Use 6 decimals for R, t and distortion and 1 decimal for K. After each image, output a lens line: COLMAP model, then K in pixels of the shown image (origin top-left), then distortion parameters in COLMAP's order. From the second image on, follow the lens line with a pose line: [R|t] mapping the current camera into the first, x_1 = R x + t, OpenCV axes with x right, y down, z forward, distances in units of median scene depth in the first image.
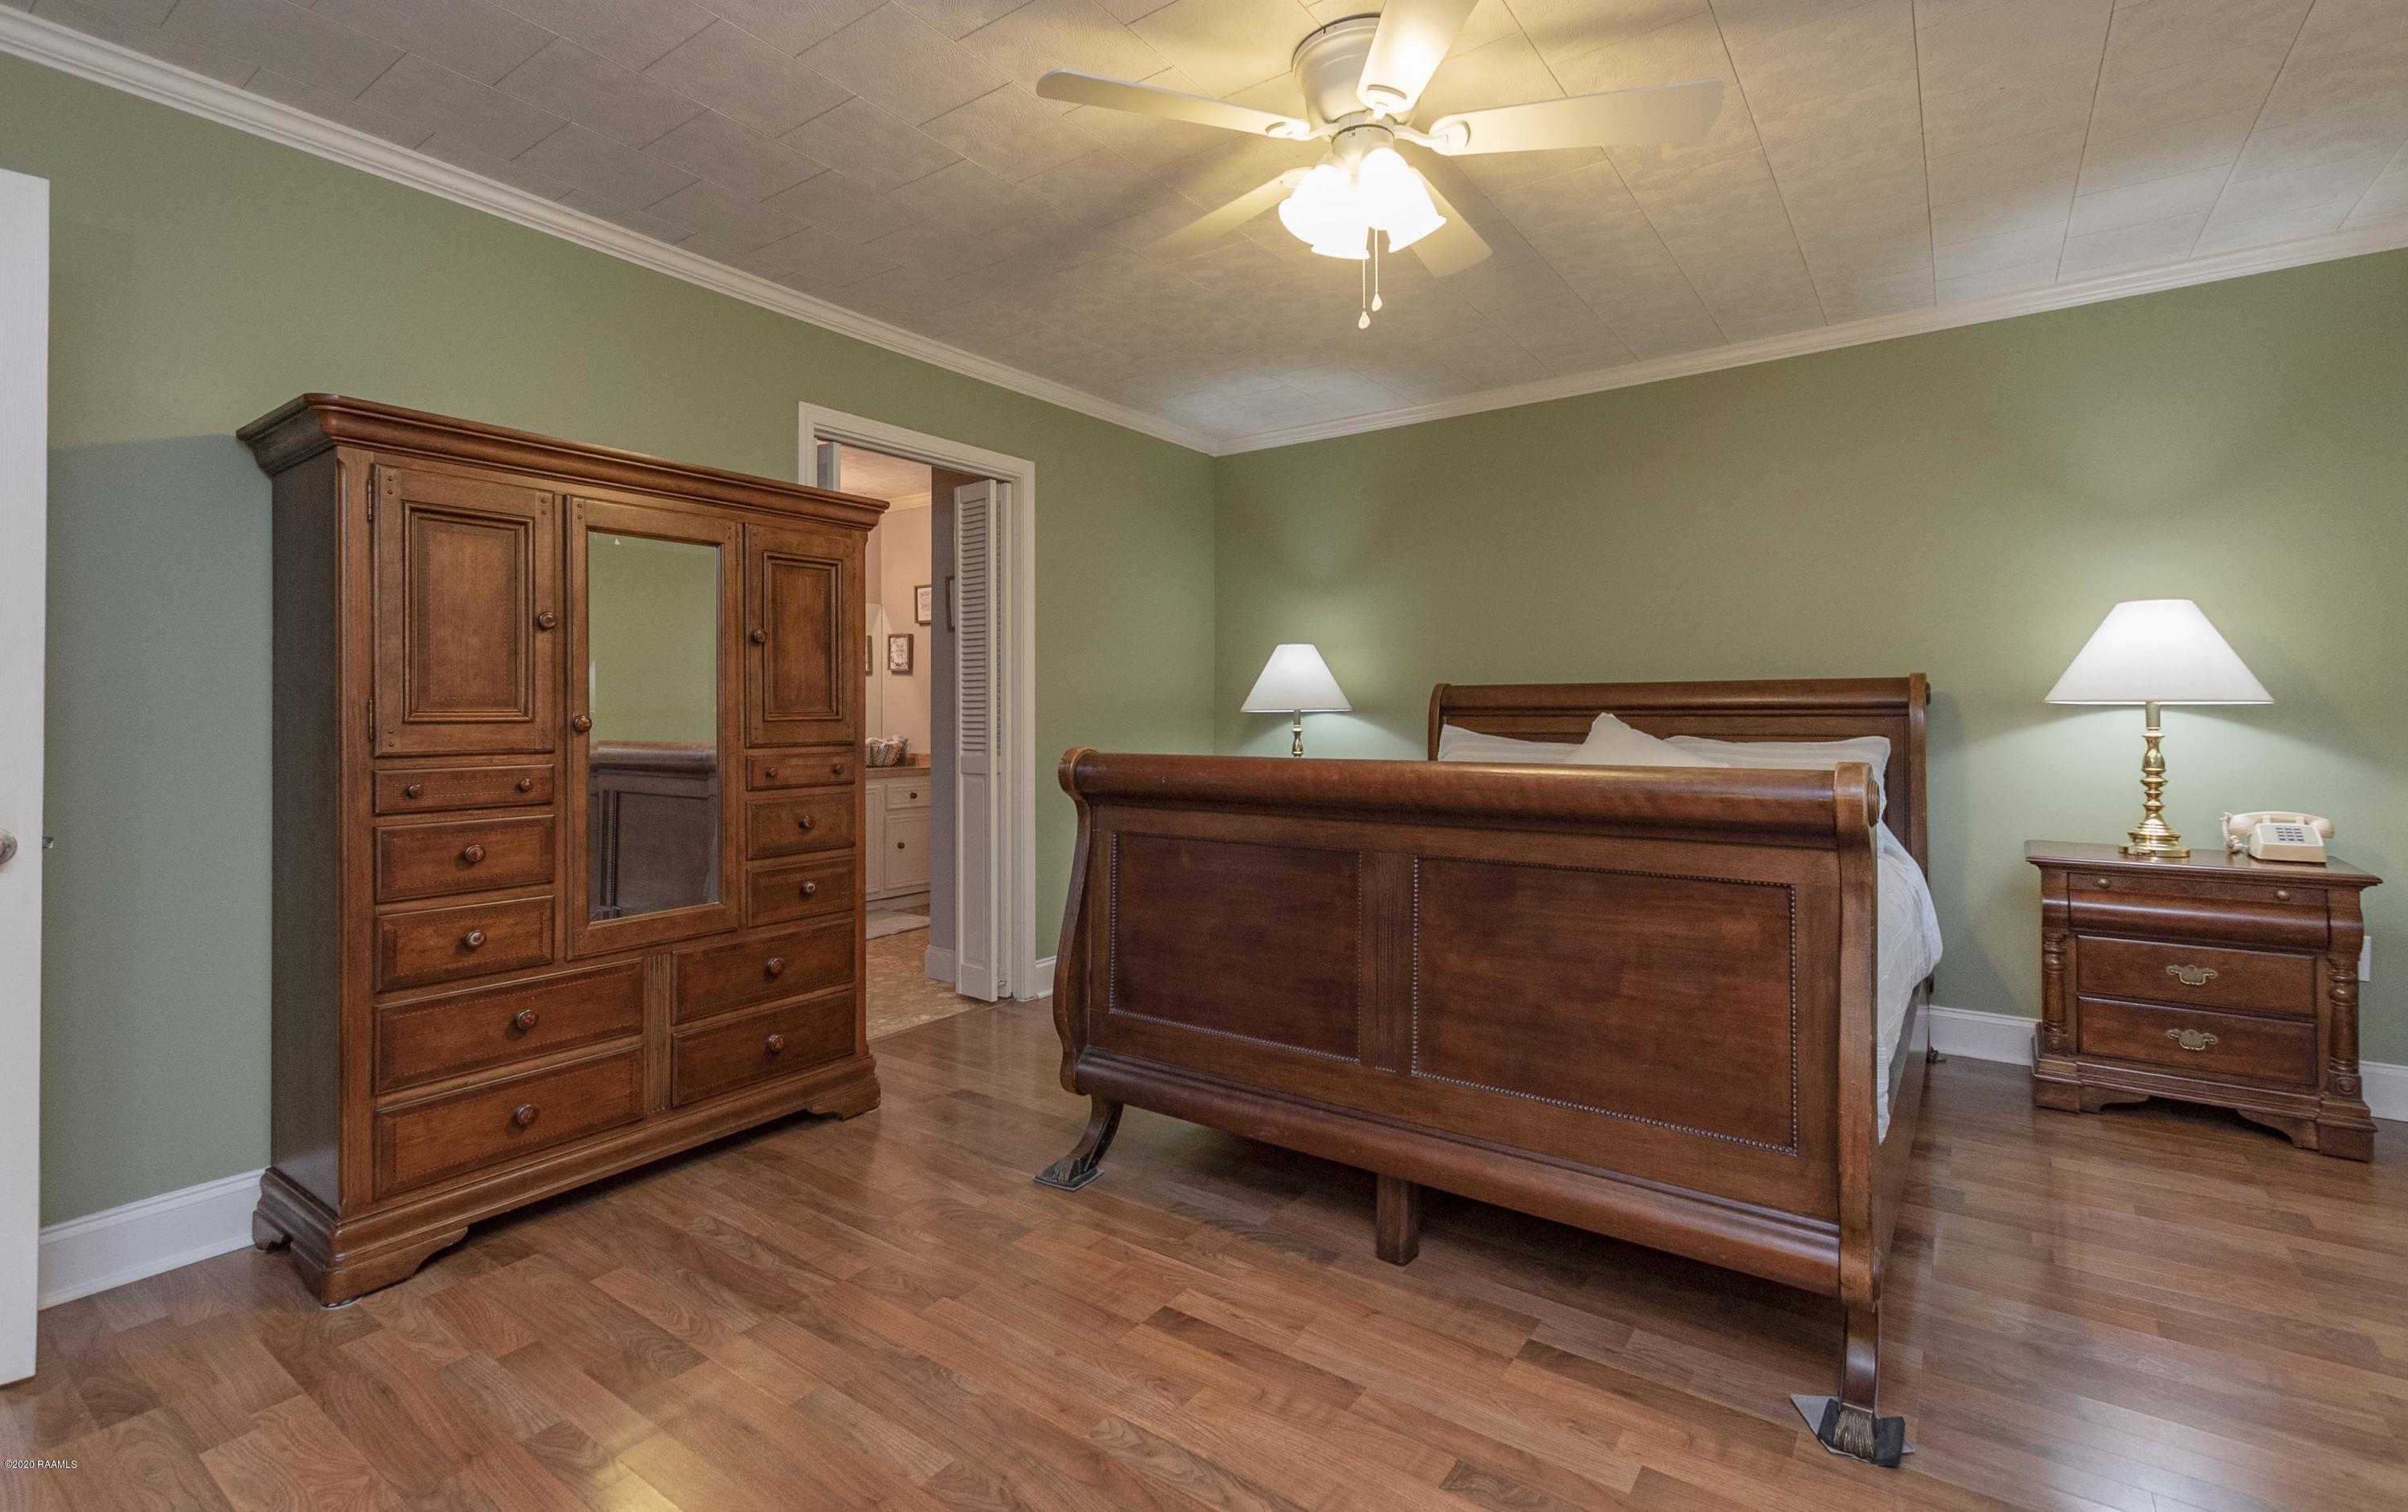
lens RADIAL K [[1077.5, 0, 1206.0], [0, 1077.5, 707.2], [0, 0, 1]] dist [0.001508, 0.000118]
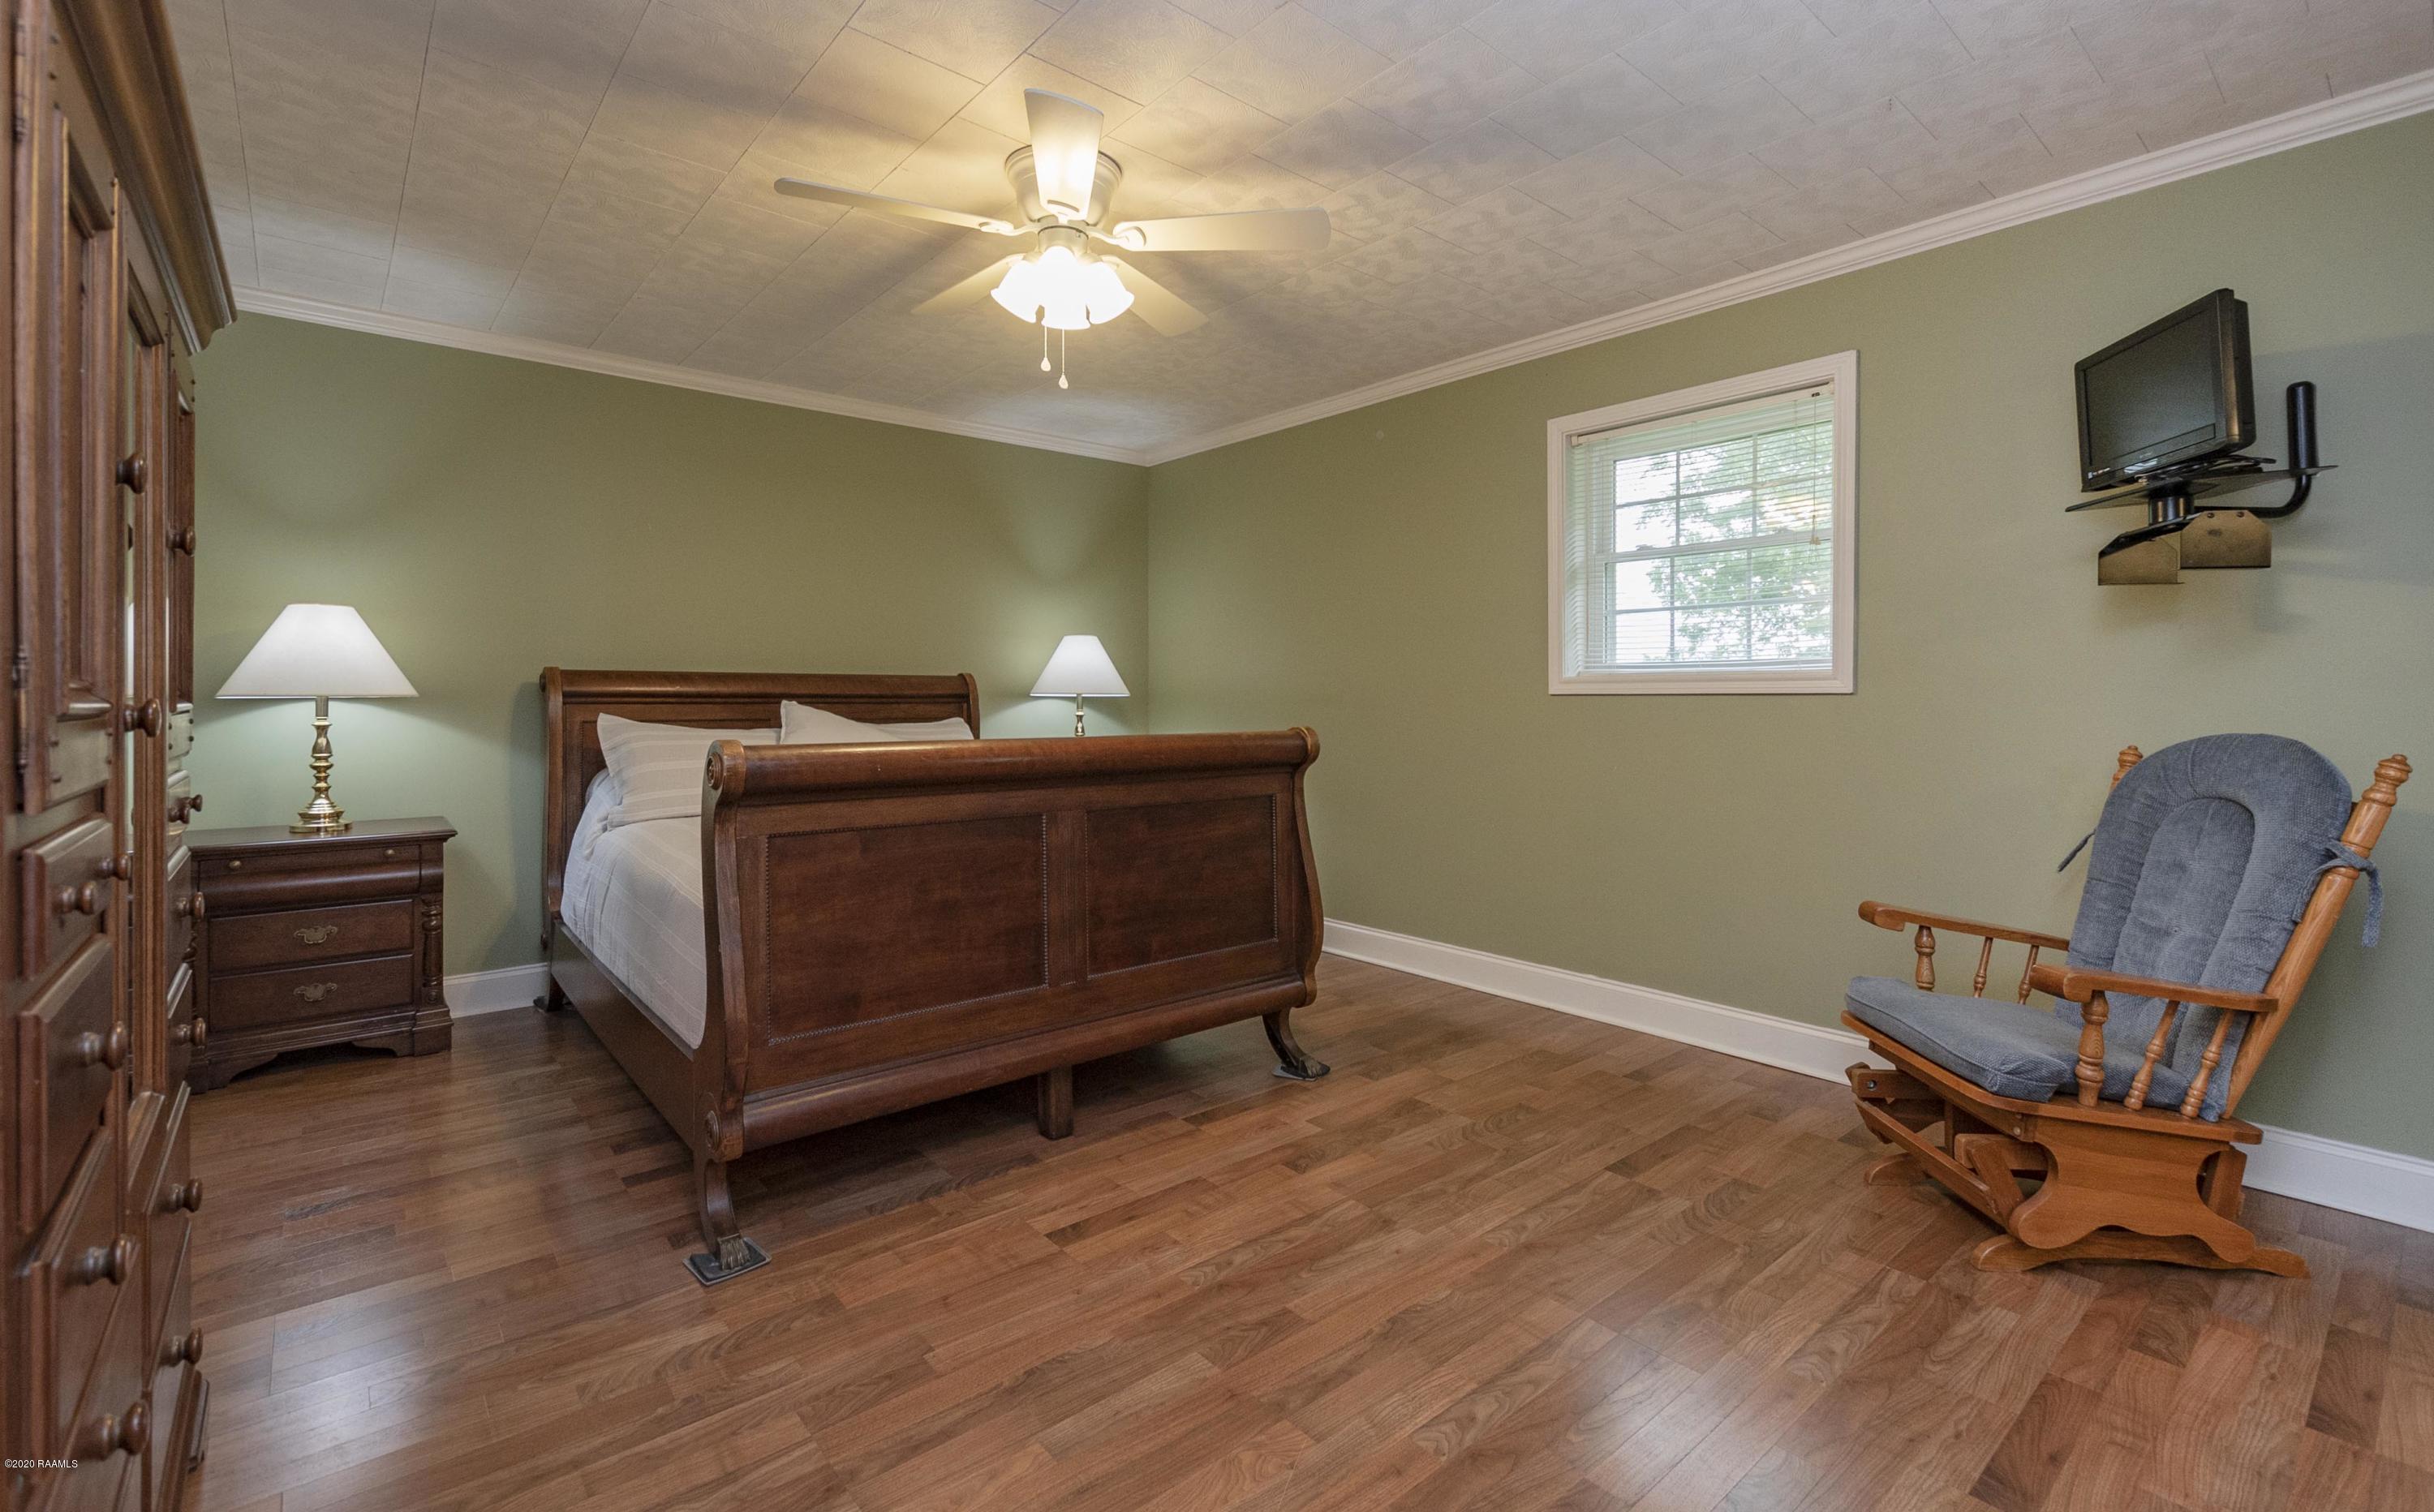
lens RADIAL K [[1063.5, 0, 1213.8], [0, 1063.5, 694.3], [0, 0, 1]] dist [0.003409, -0.000358]
pose [[0.244718, 0.004690, 0.969583, -1.002905], [-0.004631, 0.999983, -0.003668, 0.002134], [-0.969583, -0.003593, 0.244735, 0.534209]]
